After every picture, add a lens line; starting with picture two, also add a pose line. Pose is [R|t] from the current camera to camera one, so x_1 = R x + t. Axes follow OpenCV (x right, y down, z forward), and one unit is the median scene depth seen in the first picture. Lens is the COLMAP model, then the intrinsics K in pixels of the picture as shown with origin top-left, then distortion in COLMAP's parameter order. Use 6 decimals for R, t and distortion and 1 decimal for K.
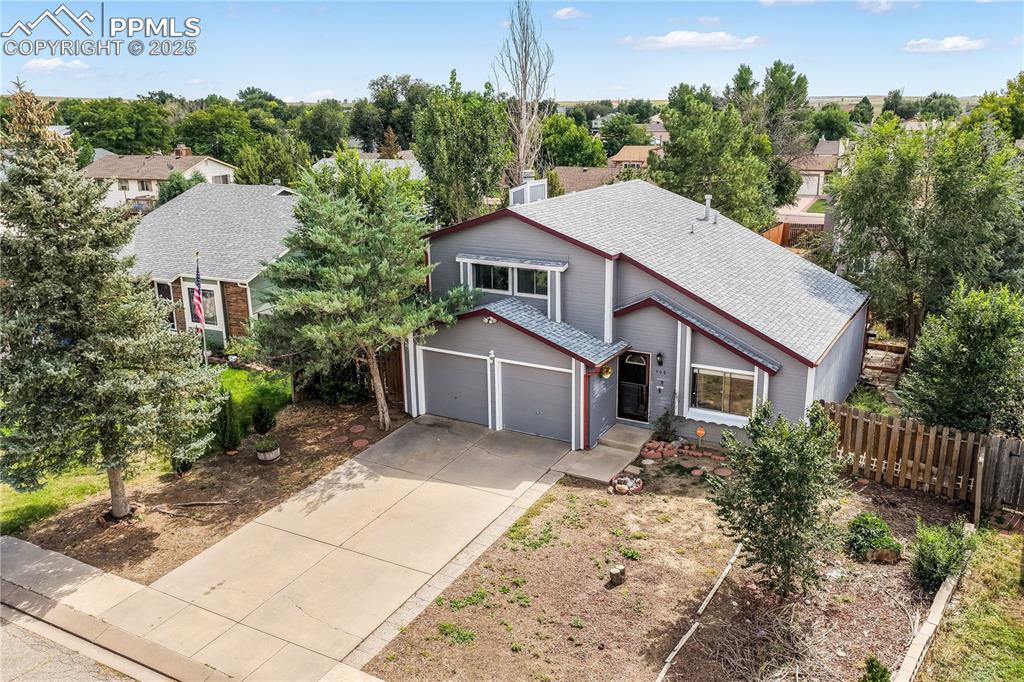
lens RADIAL K [[861.7, 0, 510.3], [0, 861.7, 343.5], [0, 0, 1]] dist [-0.004321, 0.027693]
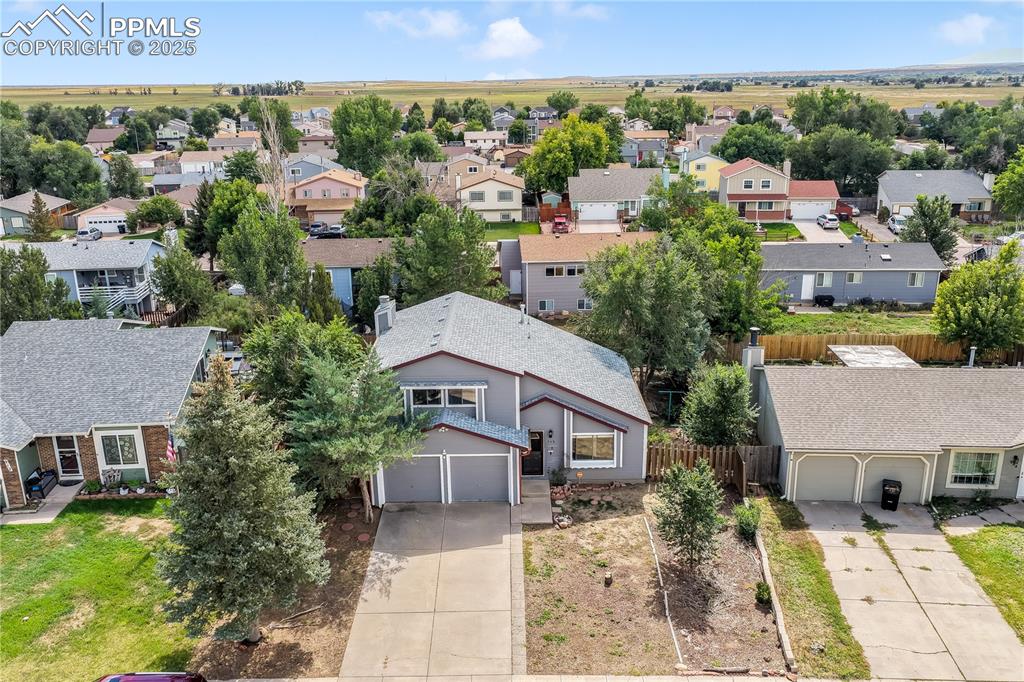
lens RADIAL K [[861.7, 0, 512.9], [0, 861.7, 344.0], [0, 0, 1]] dist [-0.004321, 0.027693]
pose [[0.867307, -0.148650, 0.475060, -0.589349], [0.140196, 0.988682, 0.053415, -0.231208], [-0.477623, 0.020275, 0.878331, -0.313093]]
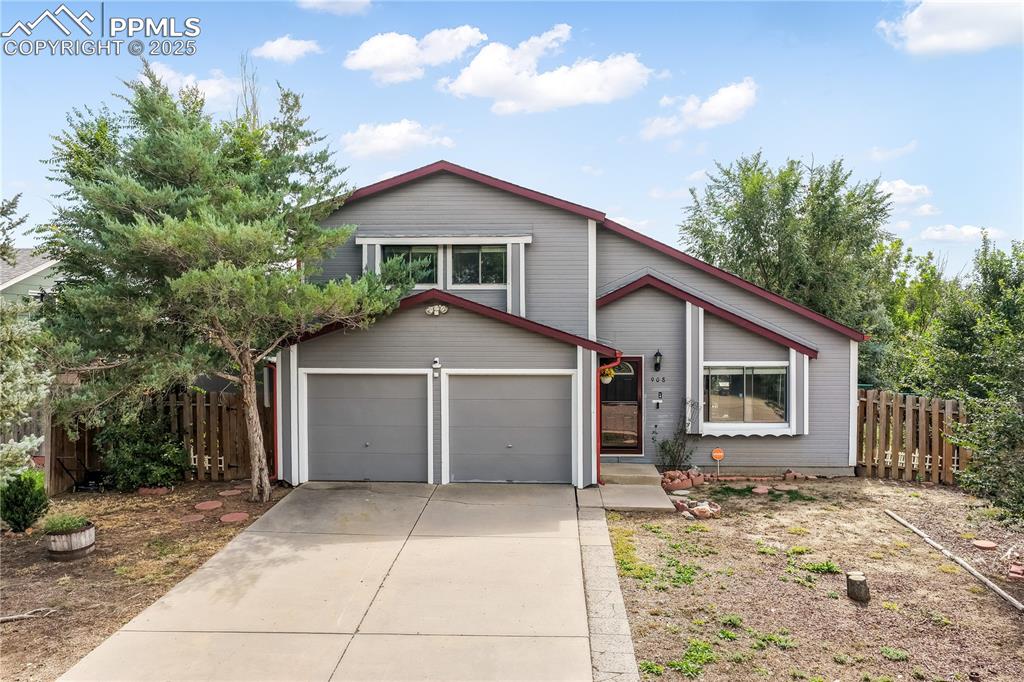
lens RADIAL K [[861.7, 0, 514.9], [0, 861.7, 346.6], [0, 0, 1]] dist [-0.004321, 0.027693]
pose [[0.892950, 0.001383, 0.450153, -0.276327], [0.112666, 0.967482, -0.226463, 0.162940], [-0.435828, 0.252938, 0.863757, 0.407221]]
